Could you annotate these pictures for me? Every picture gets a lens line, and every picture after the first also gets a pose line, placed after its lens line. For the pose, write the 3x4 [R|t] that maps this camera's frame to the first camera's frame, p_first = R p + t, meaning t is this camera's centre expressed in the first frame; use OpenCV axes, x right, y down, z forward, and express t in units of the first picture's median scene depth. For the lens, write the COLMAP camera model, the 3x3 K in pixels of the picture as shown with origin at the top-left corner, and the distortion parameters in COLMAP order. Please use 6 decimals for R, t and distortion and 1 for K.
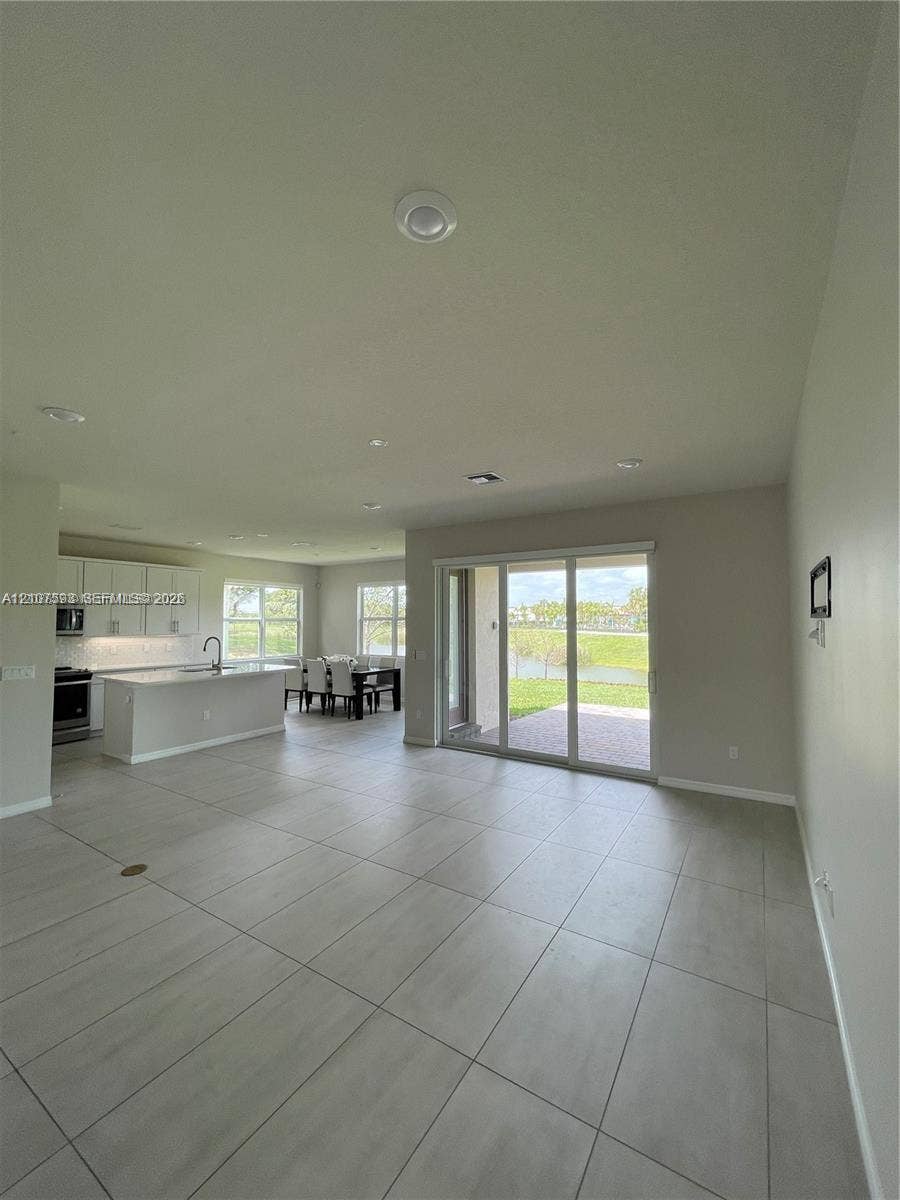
lens RADIAL K [[487.8, 0, 461.7], [0, 487.8, 610.0], [0, 0, 1]] dist [0.001363, -0.000855]
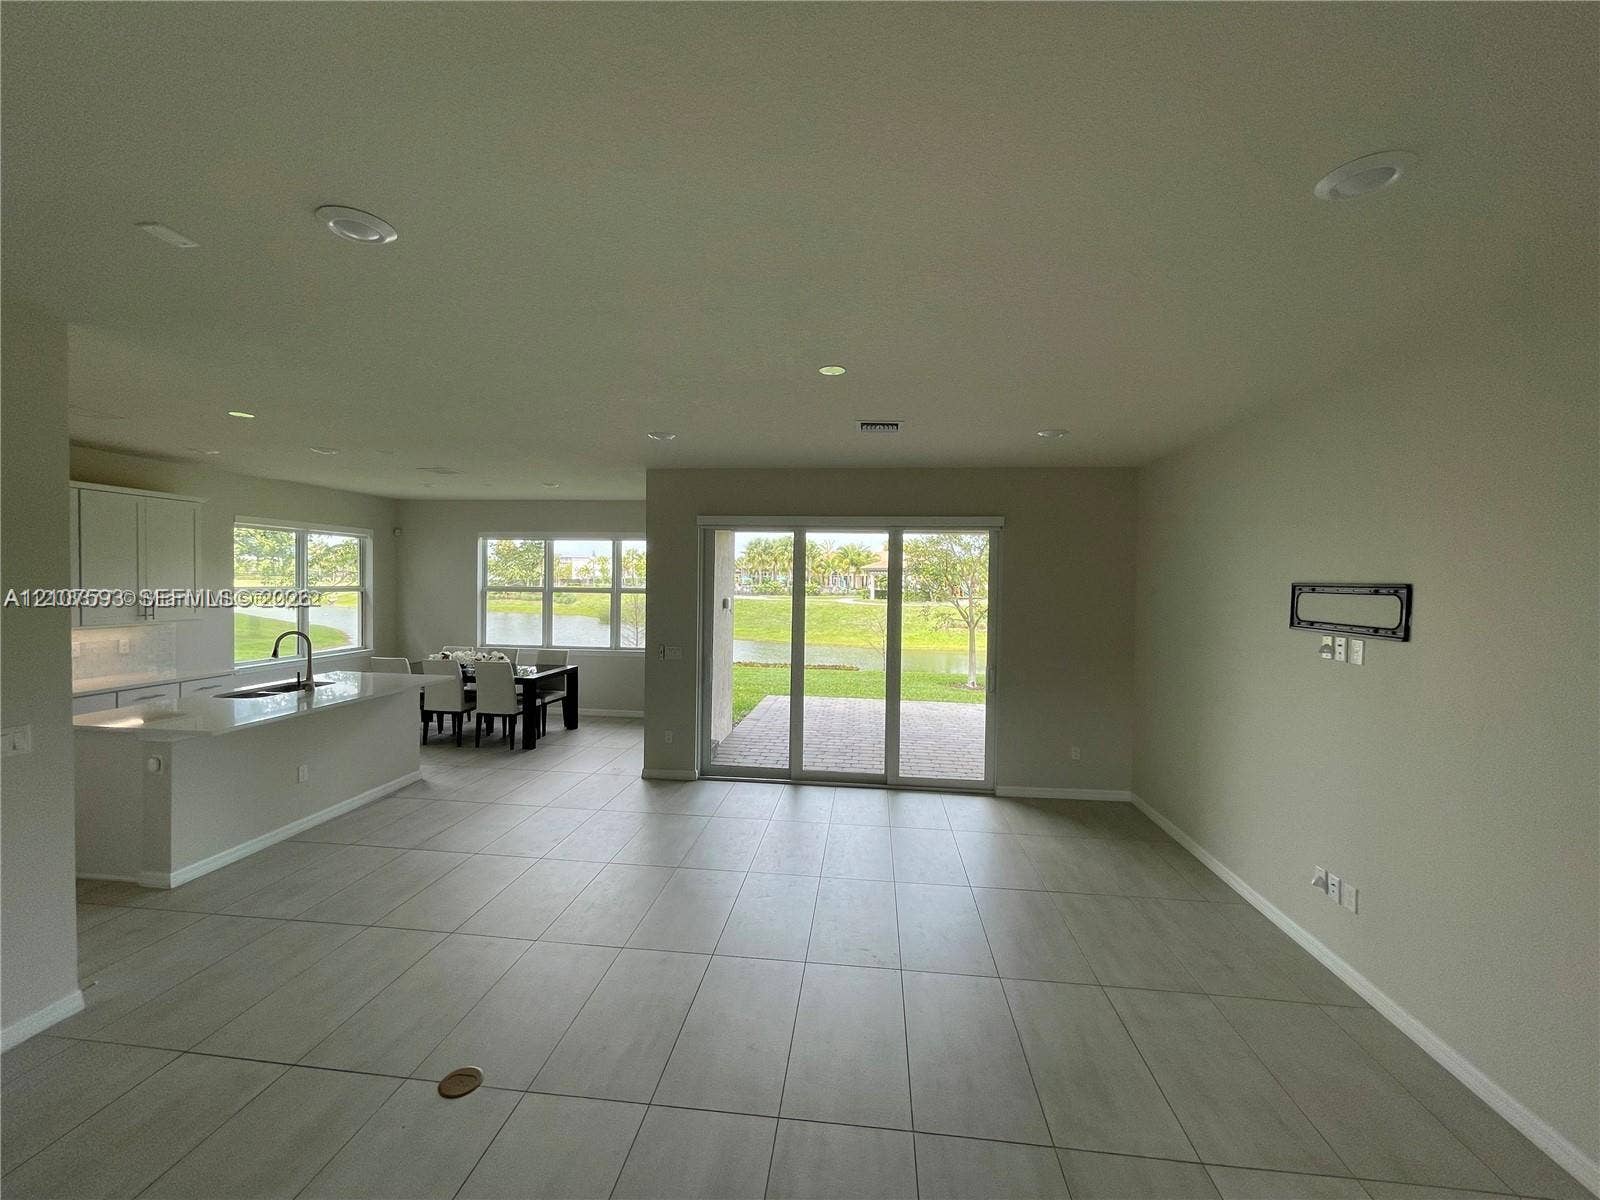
lens RADIAL K [[650.4, 0, 809.5], [0, 650.4, 591.0], [0, 0, 1]] dist [0.001363, -0.000855]
pose [[0.899502, 0.007047, 0.436859, -0.312169], [-0.025551, 0.999007, 0.036494, -0.032417], [-0.436169, -0.043989, 0.898789, 0.086542]]
